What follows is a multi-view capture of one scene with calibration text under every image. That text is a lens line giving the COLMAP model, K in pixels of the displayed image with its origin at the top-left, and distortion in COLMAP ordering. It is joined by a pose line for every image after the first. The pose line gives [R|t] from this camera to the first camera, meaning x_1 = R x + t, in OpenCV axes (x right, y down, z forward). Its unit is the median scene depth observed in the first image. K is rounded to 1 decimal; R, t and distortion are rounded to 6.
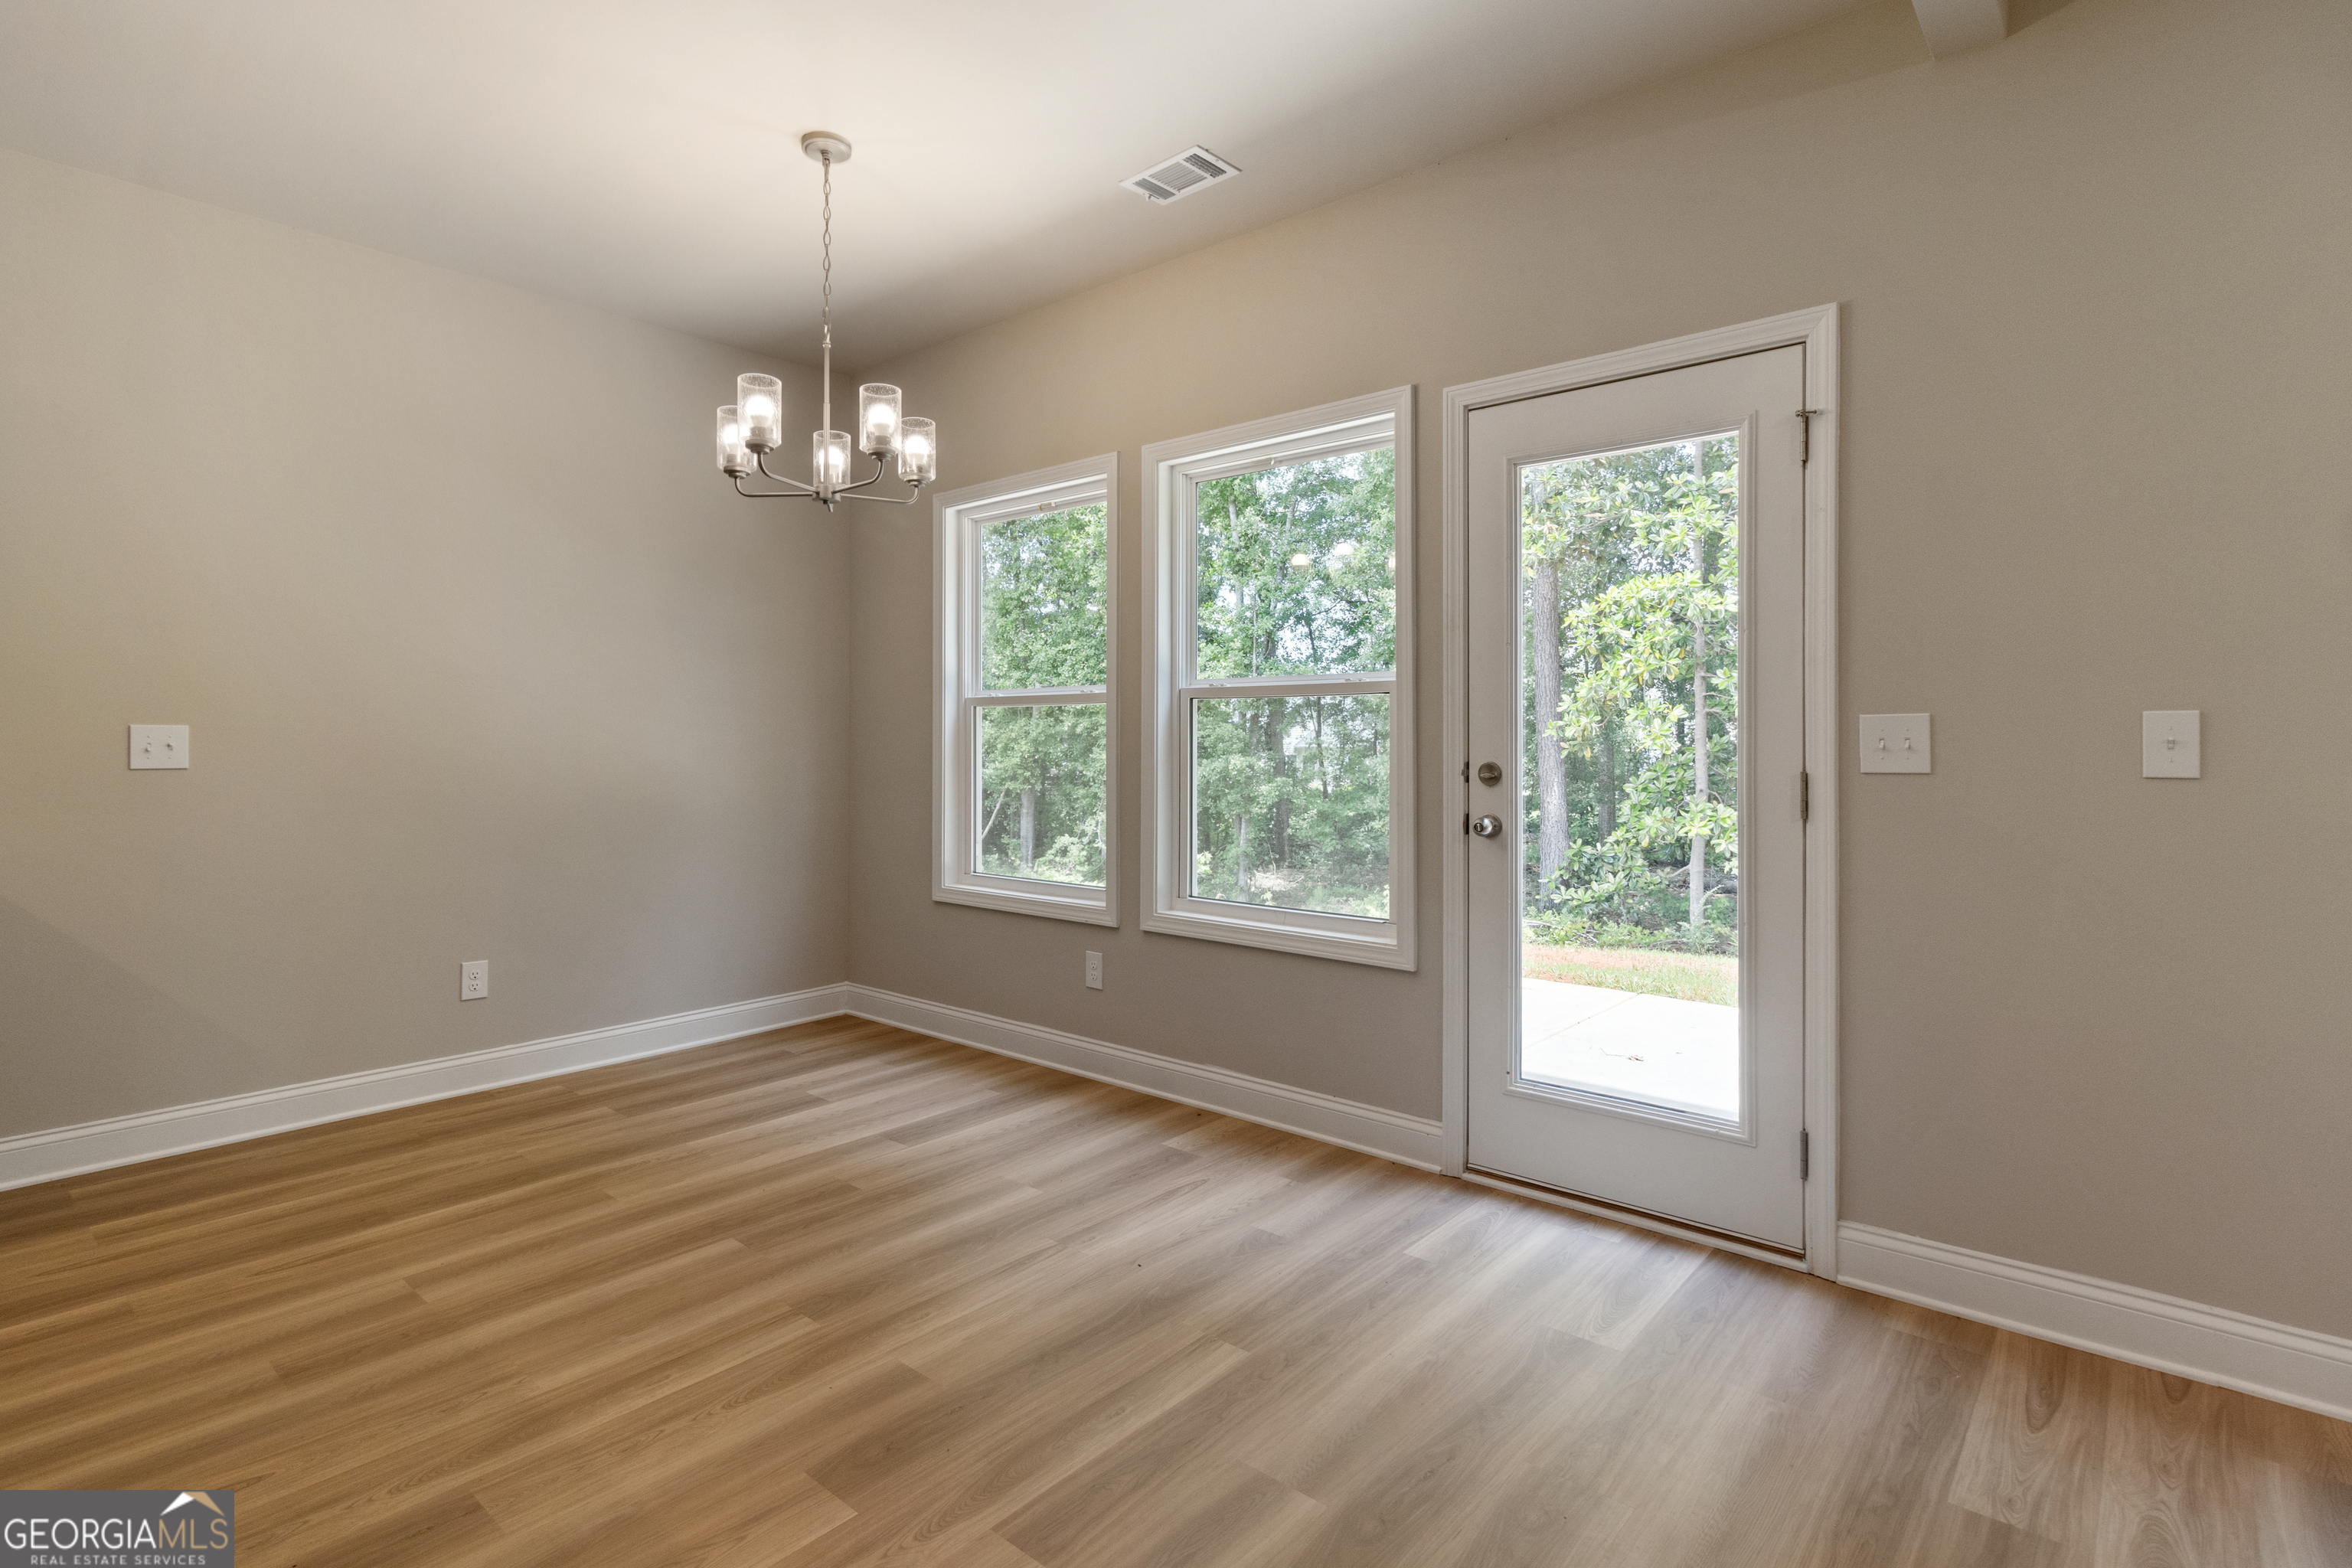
lens RADIAL K [[1128.7, 0, 1180.9], [0, 1128.7, 736.2], [0, 0, 1]] dist [0.001182, 0.000665]
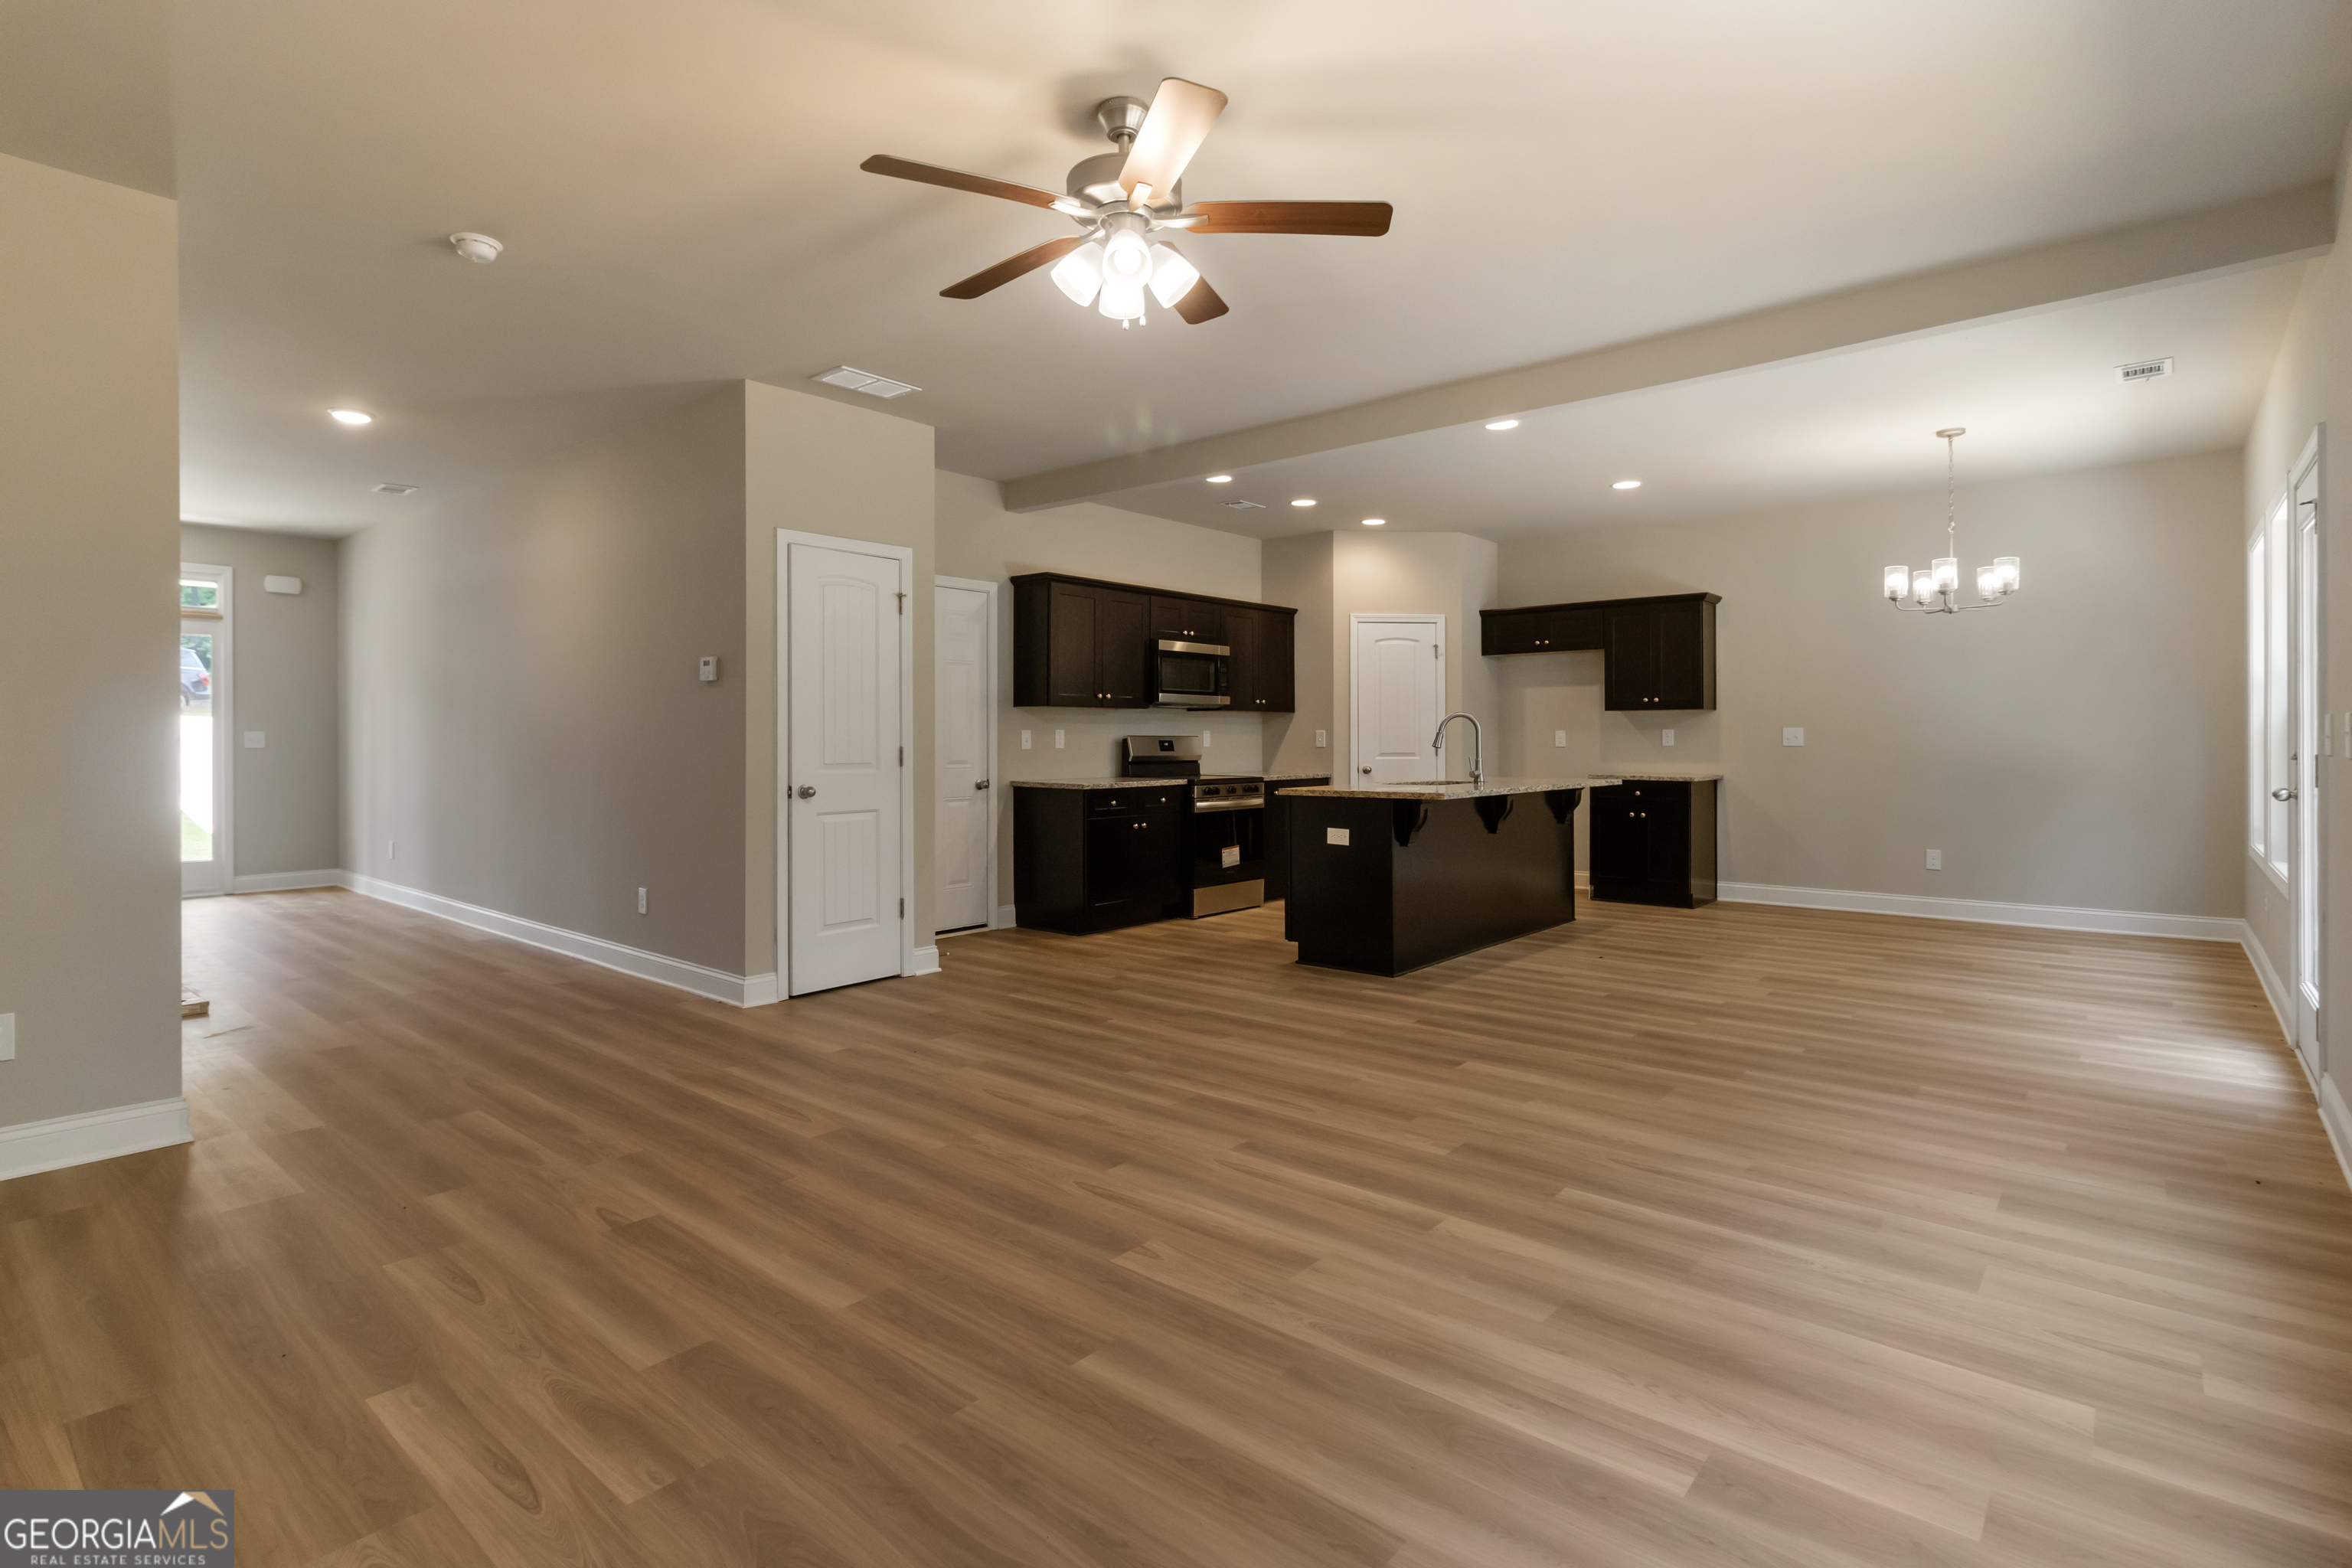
lens RADIAL K [[1137.9, 0, 1171.4], [0, 1137.9, 715.1], [0, 0, 1]] dist [0.011906, 0.000172]
pose [[-0.001442, -0.019449, -0.999810, 1.975573], [0.009682, 0.999764, -0.019462, -0.001930], [0.999952, -0.009708, -0.001253, -0.424534]]
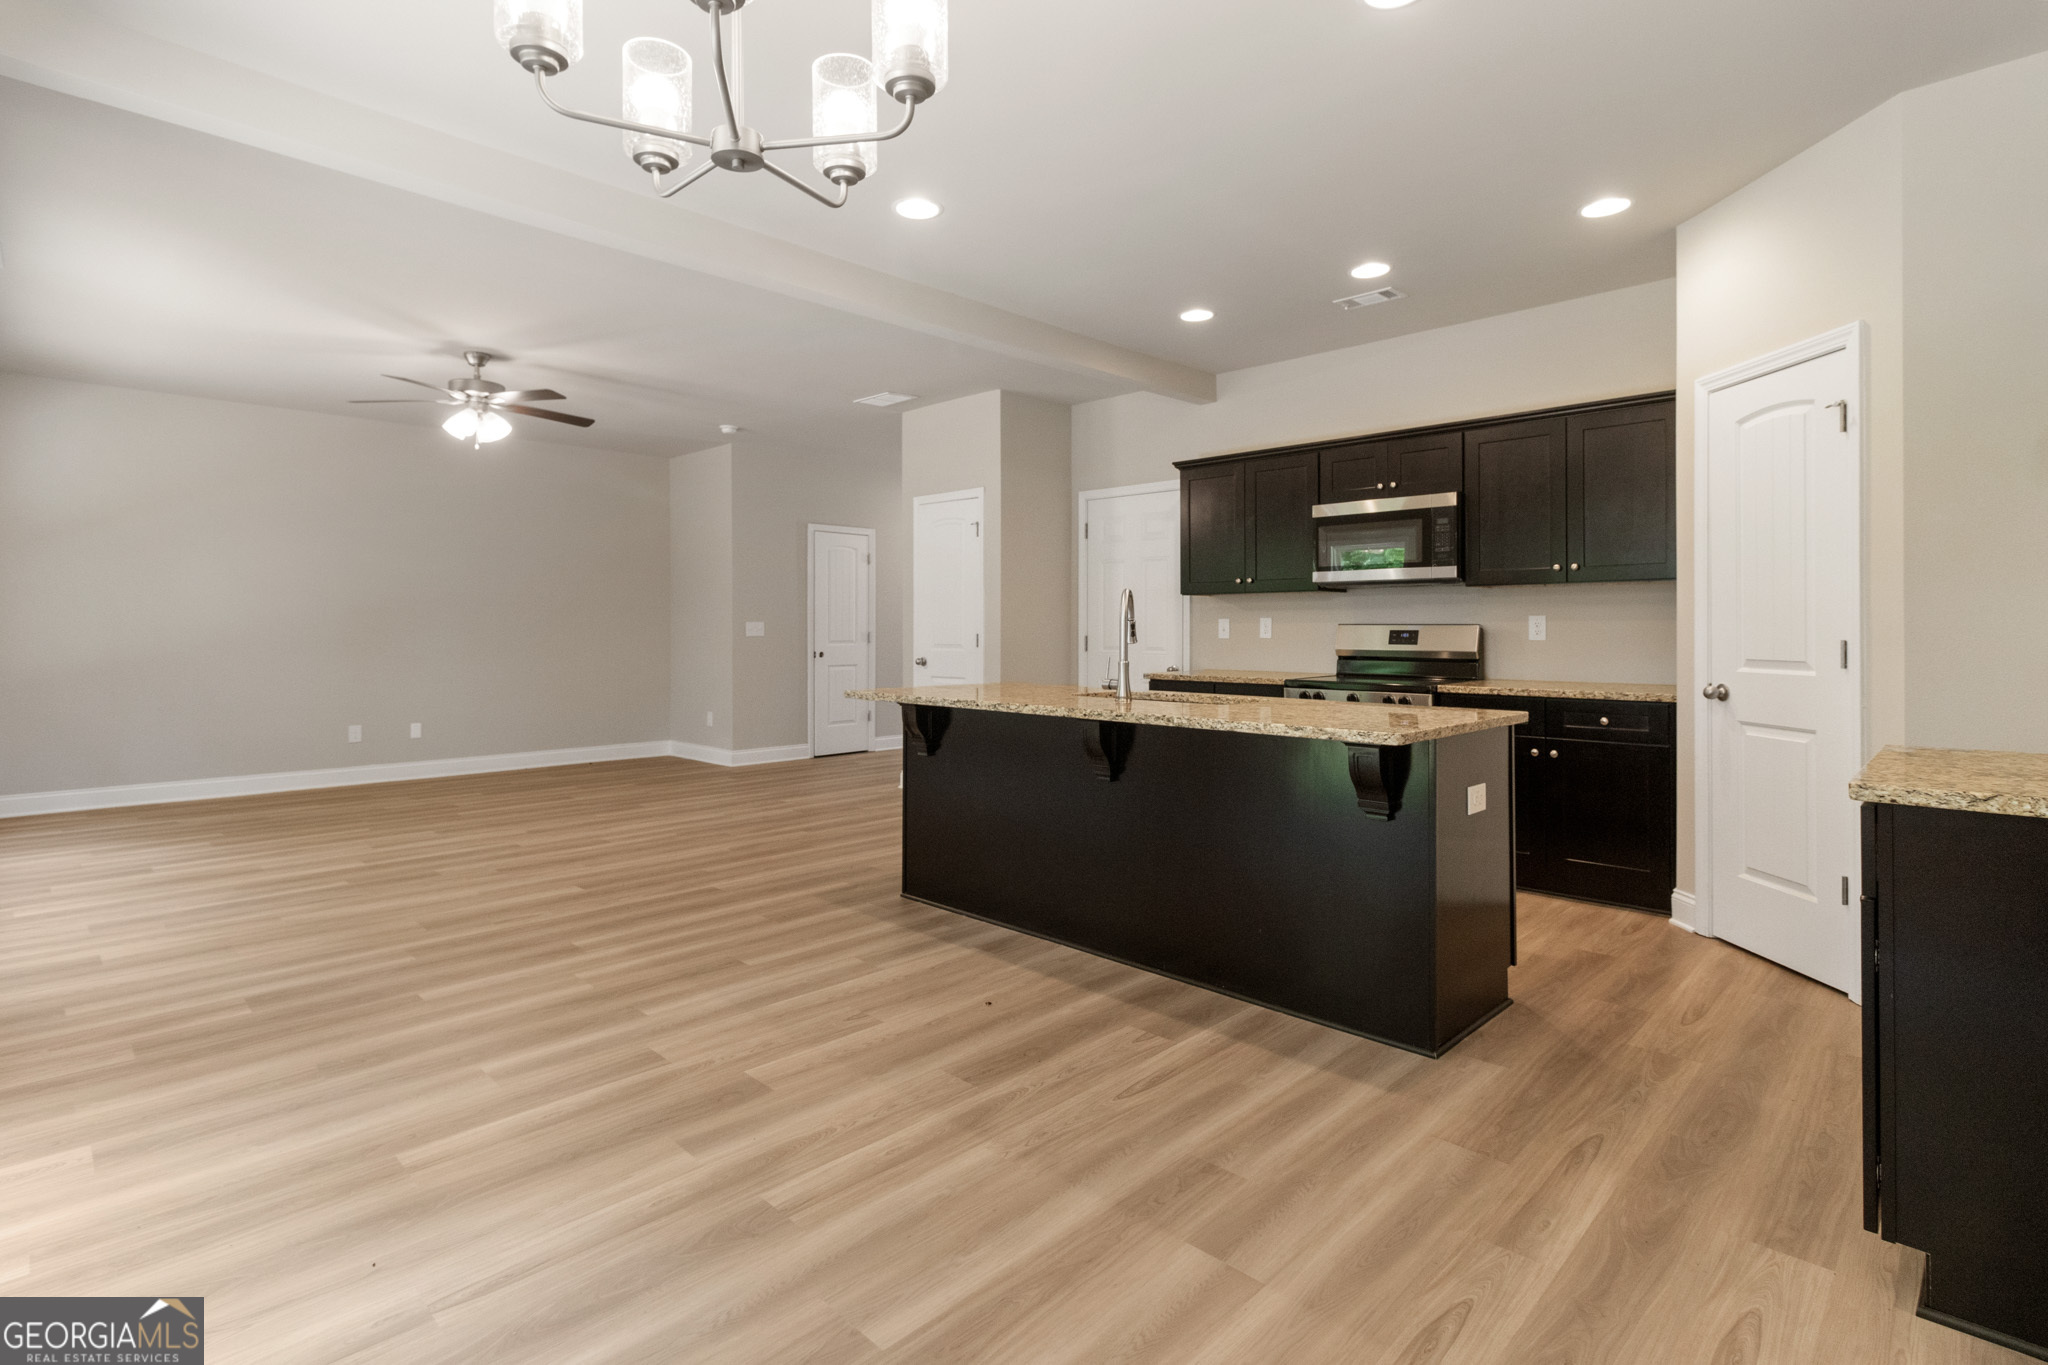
lens RADIAL K [[982.8, 0, 1028.2], [0, 982.8, 640.9], [0, 0, 1]] dist [0.001182, 0.000665]
pose [[-0.997865, 0.002066, 0.065278, -0.556254], [0.002484, 0.999977, 0.006320, 0.014393], [-0.065263, 0.006469, -0.997847, 1.675358]]
